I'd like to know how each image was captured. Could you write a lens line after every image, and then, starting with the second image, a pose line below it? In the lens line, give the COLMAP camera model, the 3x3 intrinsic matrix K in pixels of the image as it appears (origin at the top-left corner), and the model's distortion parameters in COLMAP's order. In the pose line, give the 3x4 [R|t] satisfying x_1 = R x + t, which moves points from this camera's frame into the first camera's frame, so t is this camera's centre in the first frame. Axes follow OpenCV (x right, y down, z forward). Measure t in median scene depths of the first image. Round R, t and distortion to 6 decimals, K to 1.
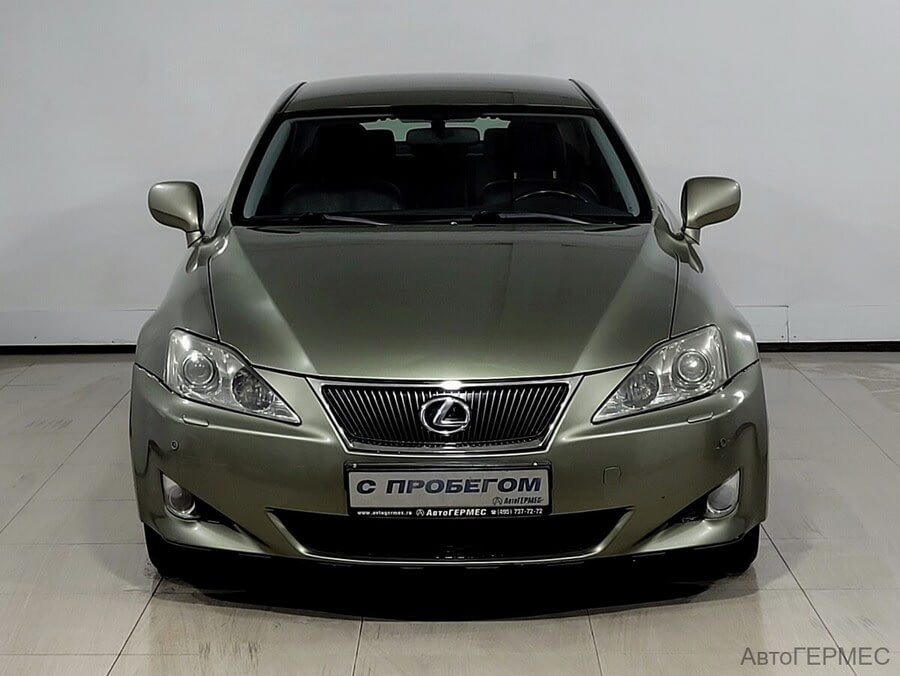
lens RADIAL K [[793.0, 0, 450.0], [0, 793.0, 338.0], [0, 0, 1]] dist [0.005261, 0.002878]
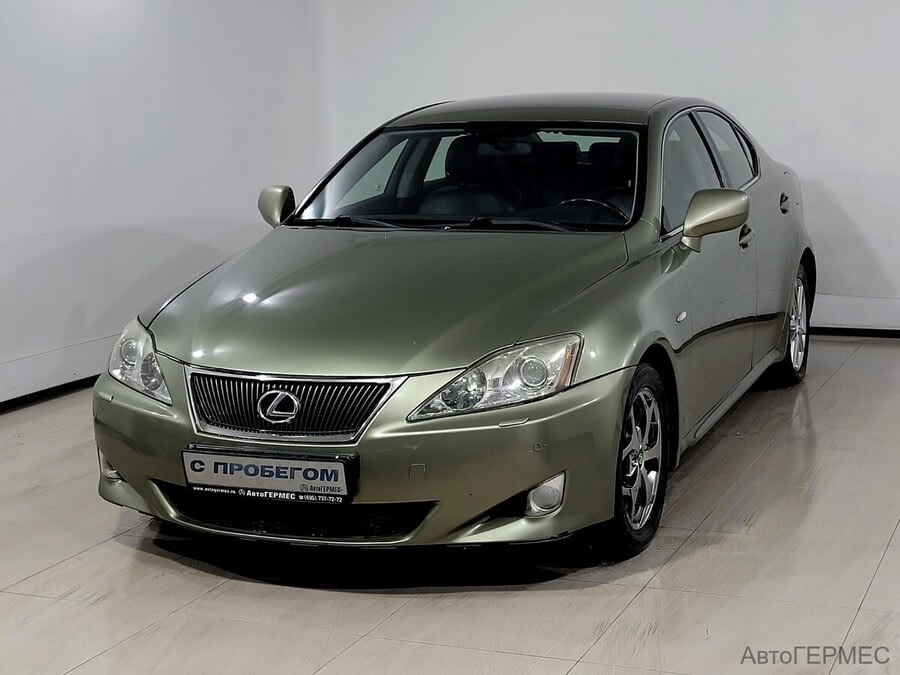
lens RADIAL K [[677.5, 0, 450.0], [0, 677.5, 337.5], [0, 0, 1]] dist [-0.006890, -0.003177]
pose [[0.989406, 0.044435, -0.138207, 0.375247], [-0.041041, 0.998784, 0.027311, -0.036596], [0.139252, -0.021350, 0.990027, 0.097966]]
